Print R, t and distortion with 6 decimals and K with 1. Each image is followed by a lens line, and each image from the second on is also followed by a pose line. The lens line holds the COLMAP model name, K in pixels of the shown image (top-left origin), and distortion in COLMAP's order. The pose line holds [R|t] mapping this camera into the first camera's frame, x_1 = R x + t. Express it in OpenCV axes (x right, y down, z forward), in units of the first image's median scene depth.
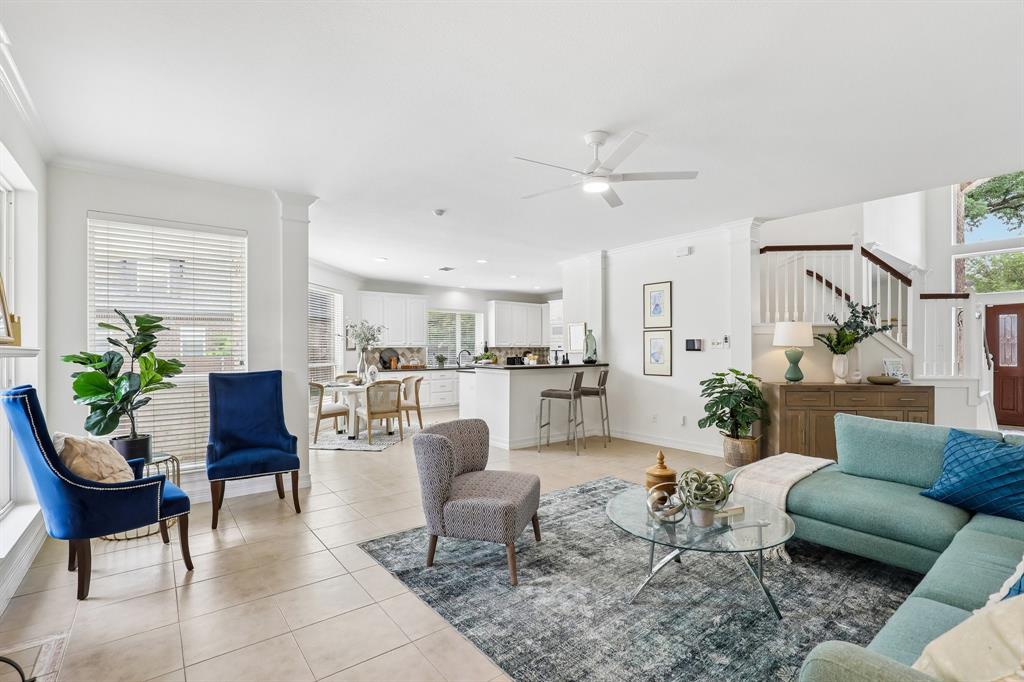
lens RADIAL K [[469.8, 0, 510.5], [0, 469.8, 348.5], [0, 0, 1]] dist [-0.028461, 0.006615]
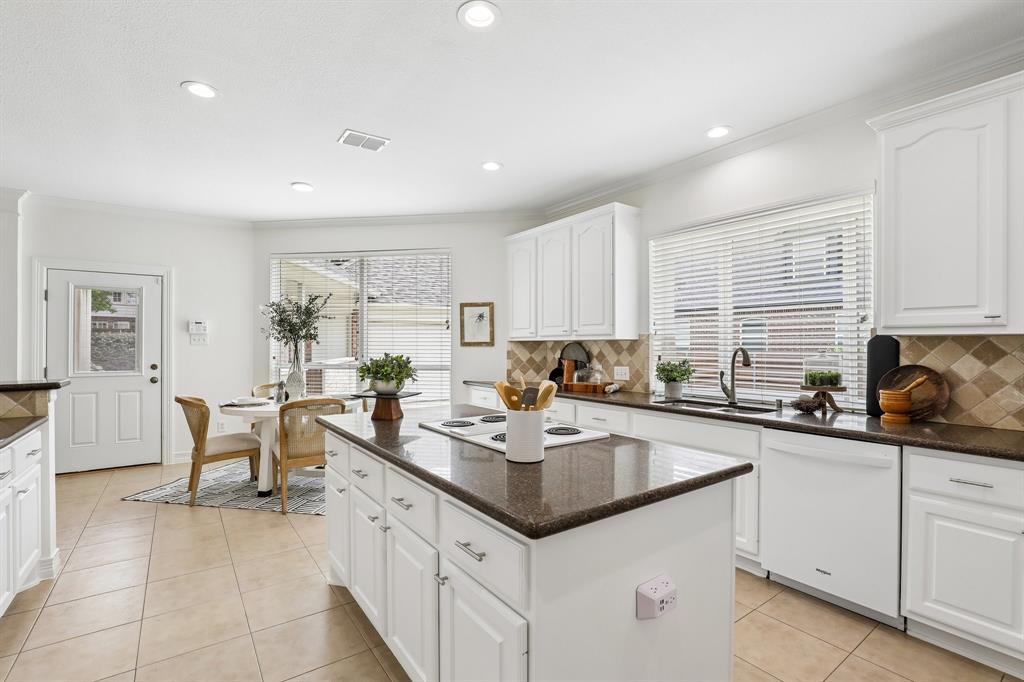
lens RADIAL K [[469.8, 0, 506.3], [0, 469.8, 339.8], [0, 0, 1]] dist [-0.028461, 0.006615]
pose [[-0.039249, -0.006600, -0.999208, 0.193009], [0.000853, 0.999978, -0.006639, 0.000411], [0.999229, -0.001113, -0.039242, 0.857232]]
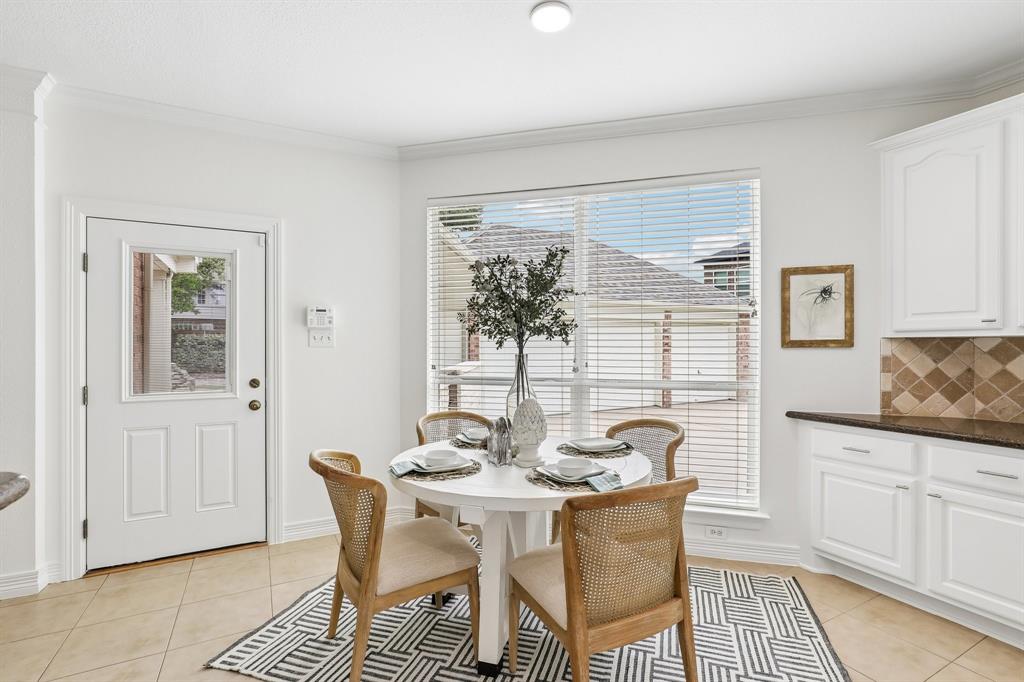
lens RADIAL K [[497.2, 0, 518.1], [0, 497.2, 342.8], [0, 0, 1]] dist [-0.013578, 0.001714]
pose [[-0.169571, -0.002308, -0.985515, 0.024744], [0.003970, 0.999988, -0.003025, 0.001110], [0.985510, -0.004426, -0.169560, 0.706560]]
